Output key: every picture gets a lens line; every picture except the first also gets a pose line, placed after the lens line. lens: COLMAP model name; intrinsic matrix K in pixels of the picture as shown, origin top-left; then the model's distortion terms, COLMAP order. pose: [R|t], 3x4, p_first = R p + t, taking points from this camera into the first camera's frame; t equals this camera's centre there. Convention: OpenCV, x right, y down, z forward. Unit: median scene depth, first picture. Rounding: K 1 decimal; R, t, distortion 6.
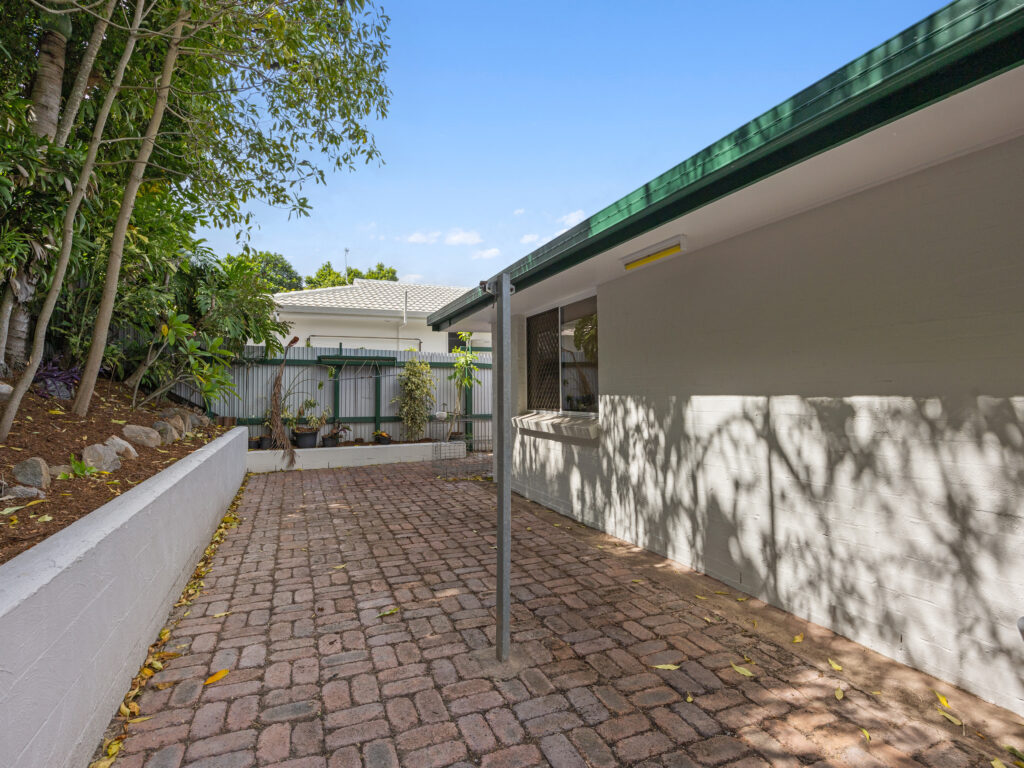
lens RADIAL K [[512.7, 0, 509.8], [0, 512.7, 386.3], [0, 0, 1]] dist [-0.000813, -0.000035]
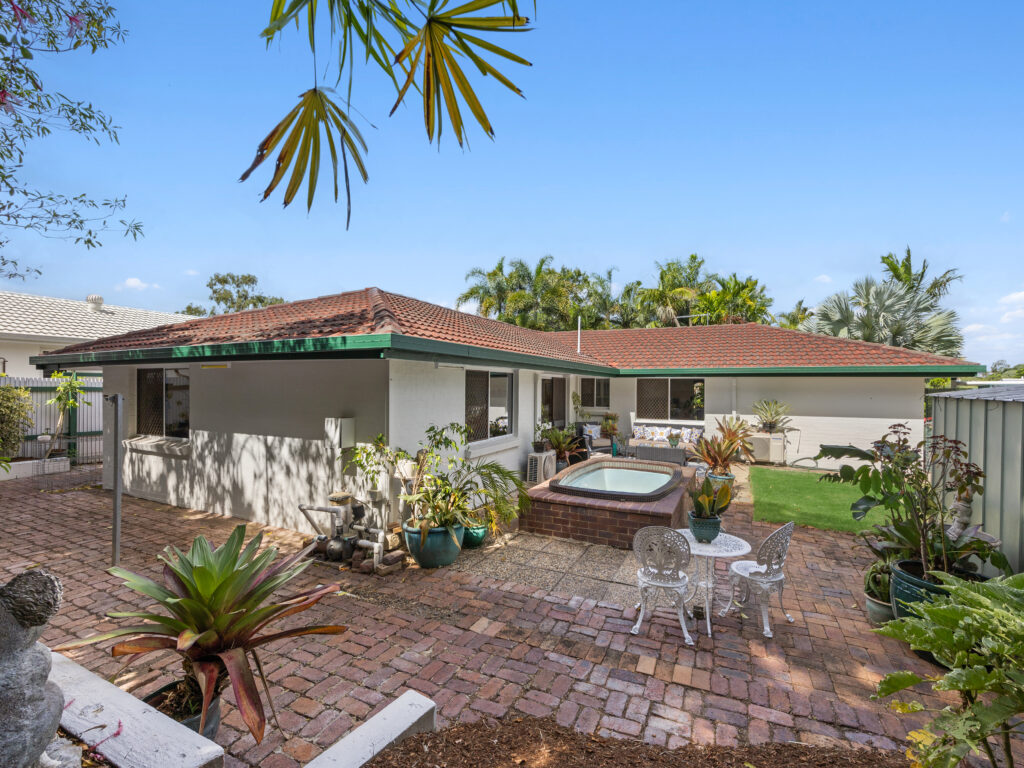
lens RADIAL K [[467.4, 0, 505.7], [0, 467.4, 381.3], [0, 0, 1]] dist [-0.007990, -0.000138]
pose [[0.768301, 0.016249, 0.639882, -0.006870], [-0.015517, 0.999857, -0.006759, -0.116848], [-0.639901, -0.004736, 0.768443, -0.694828]]
